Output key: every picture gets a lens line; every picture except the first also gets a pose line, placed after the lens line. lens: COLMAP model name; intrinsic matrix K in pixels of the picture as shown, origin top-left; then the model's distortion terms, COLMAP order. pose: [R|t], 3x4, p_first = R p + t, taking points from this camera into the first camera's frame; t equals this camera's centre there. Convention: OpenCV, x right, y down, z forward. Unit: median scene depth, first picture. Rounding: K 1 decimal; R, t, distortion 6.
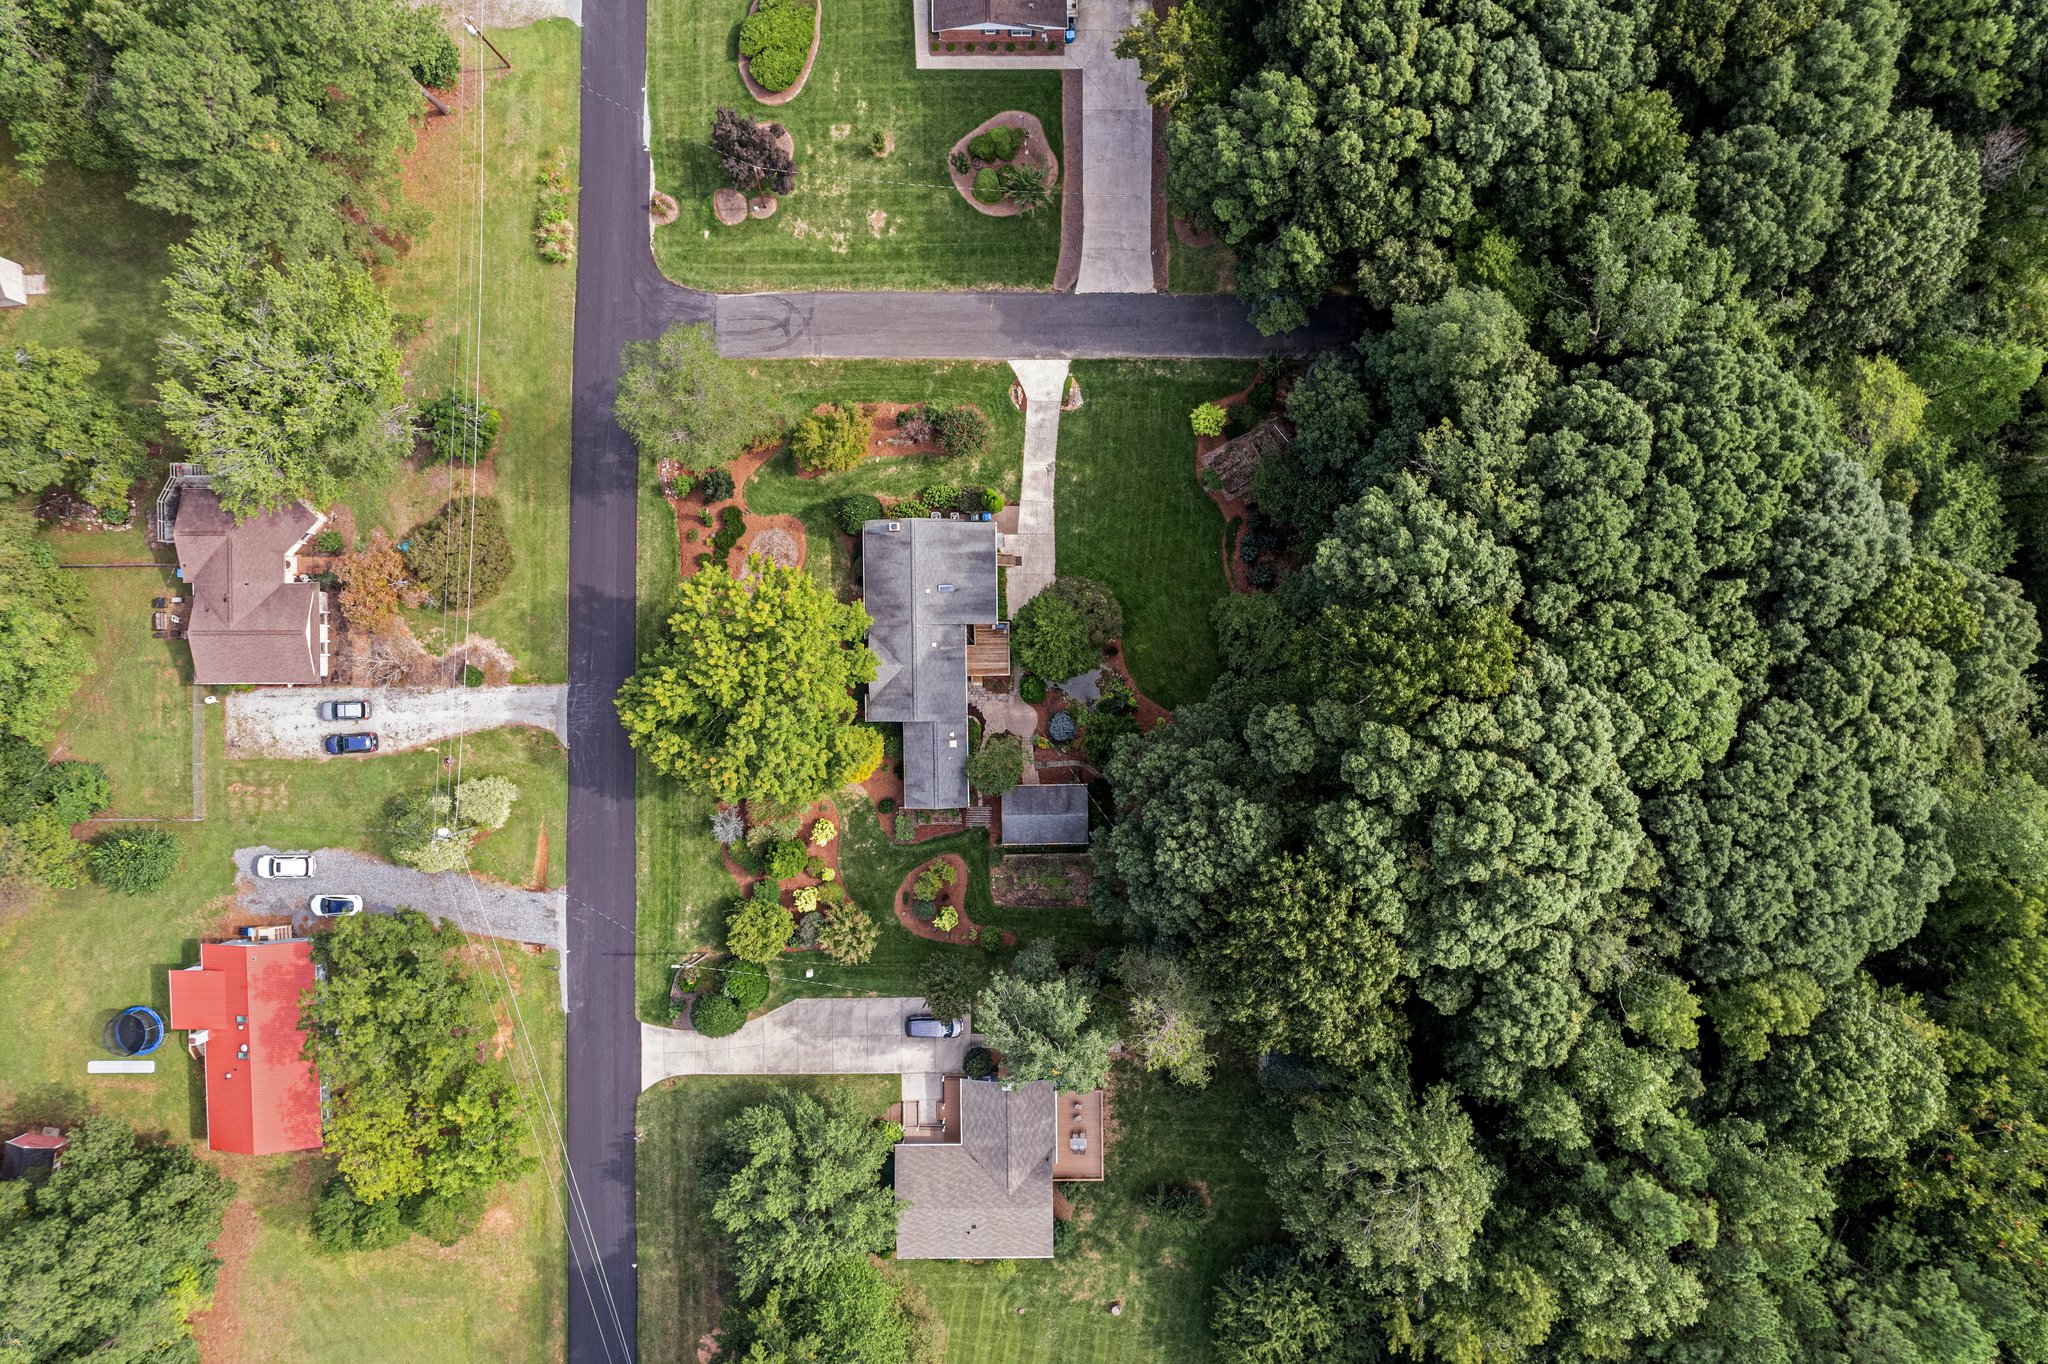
lens RADIAL K [[1316.2, 0, 1024.0], [0, 1316.2, 682.0], [0, 0, 1]] dist [-0.104275, 0.104885]
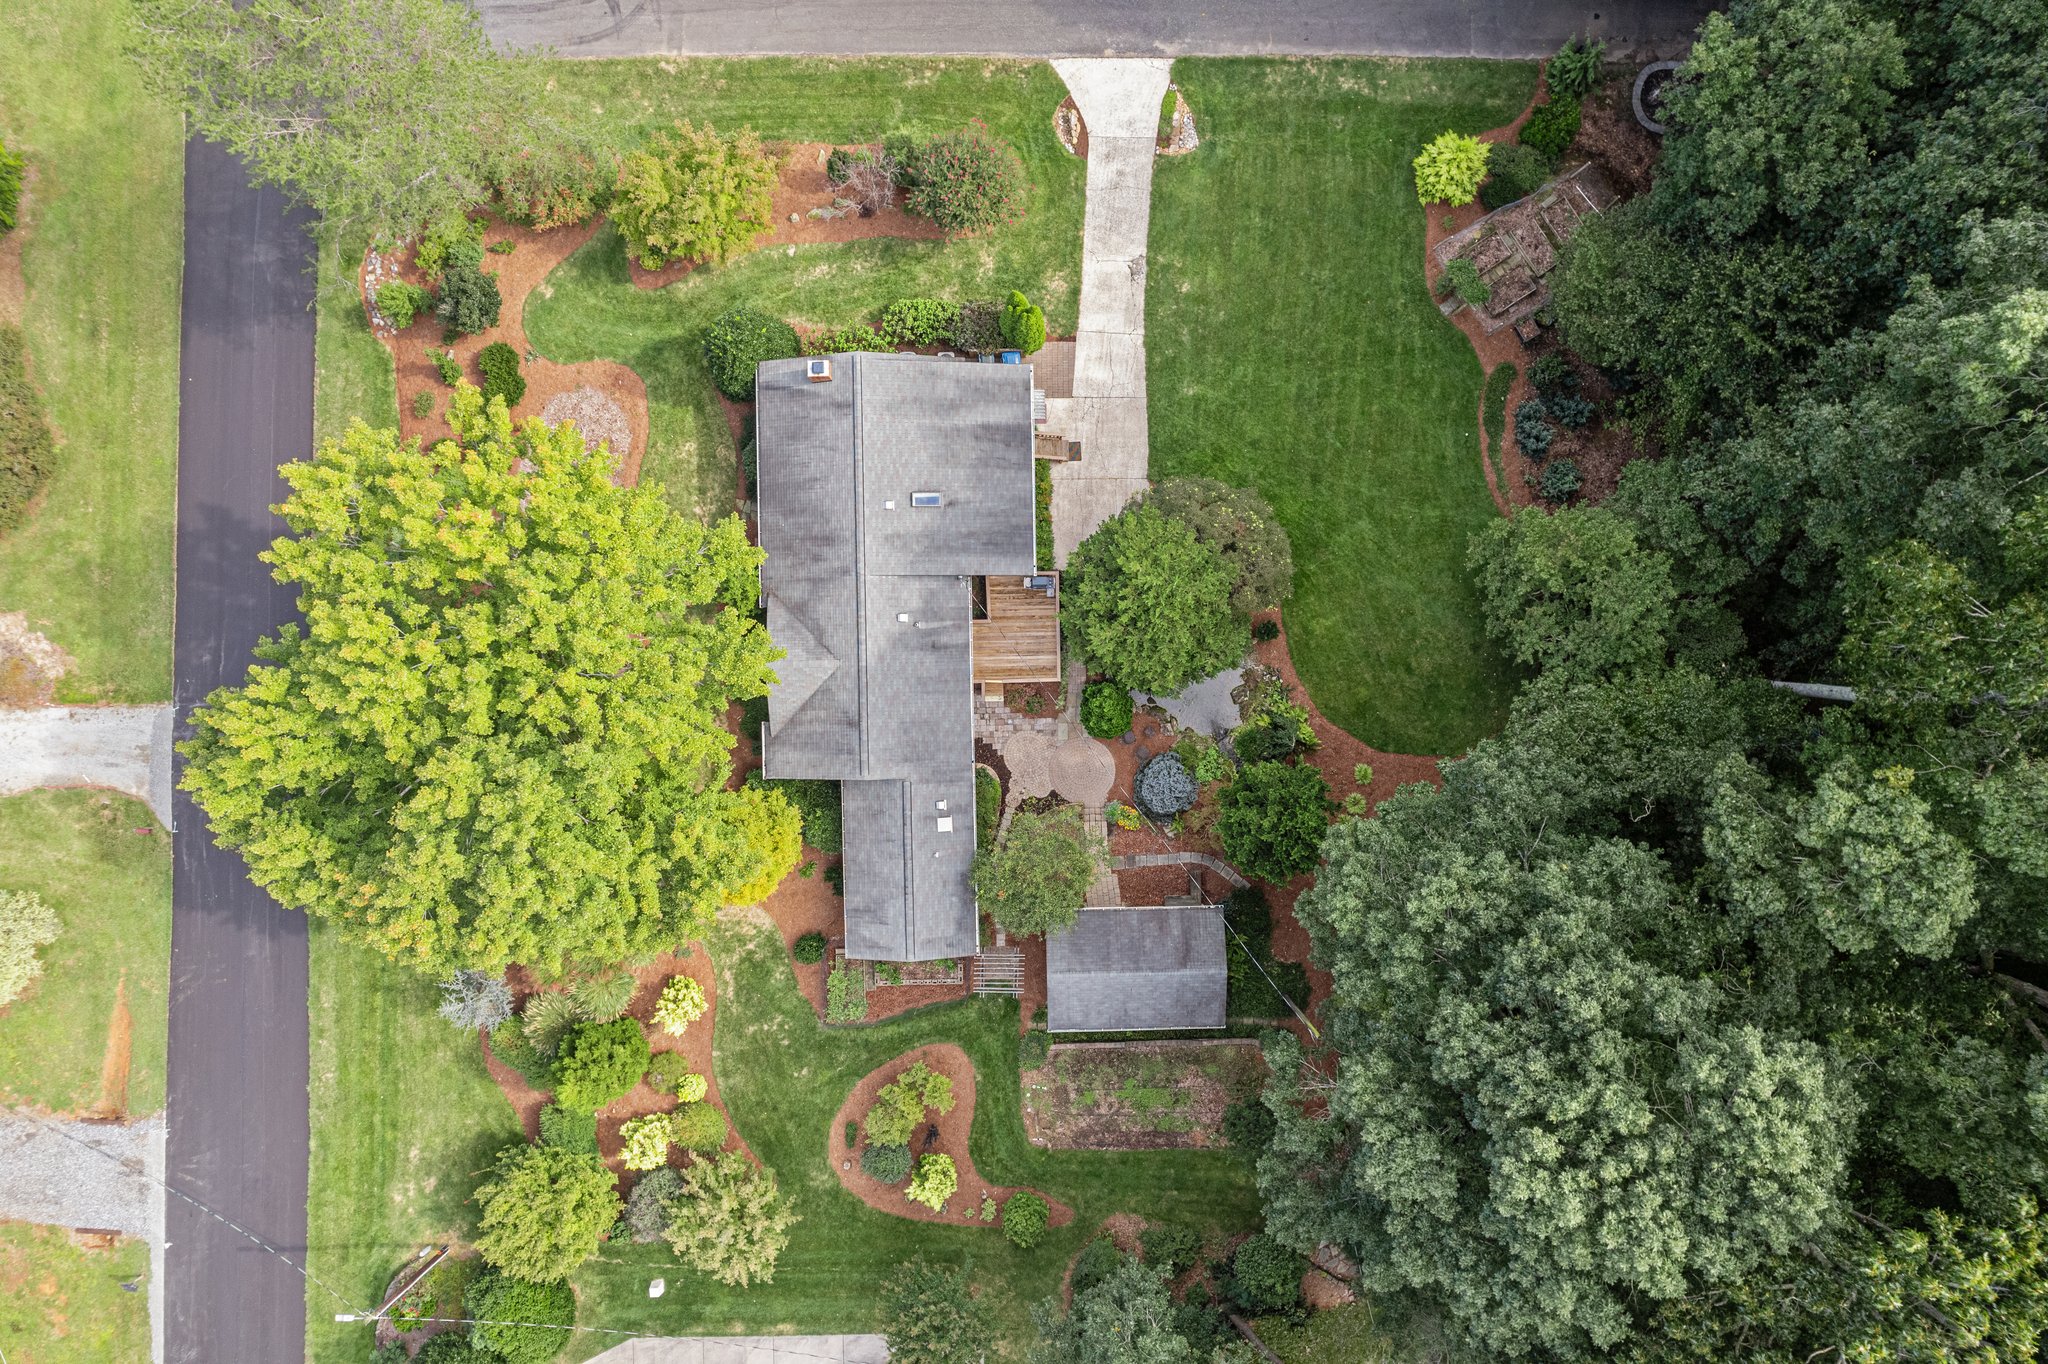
lens RADIAL K [[1316.2, 0, 1024.0], [0, 1316.2, 682.0], [0, 0, 1]] dist [-0.104275, 0.104885]
pose [[0.999984, -0.005275, 0.002010, -0.025493], [0.005278, 0.999985, -0.001295, -0.004272], [-0.002004, 0.001305, 0.999997, 0.516425]]
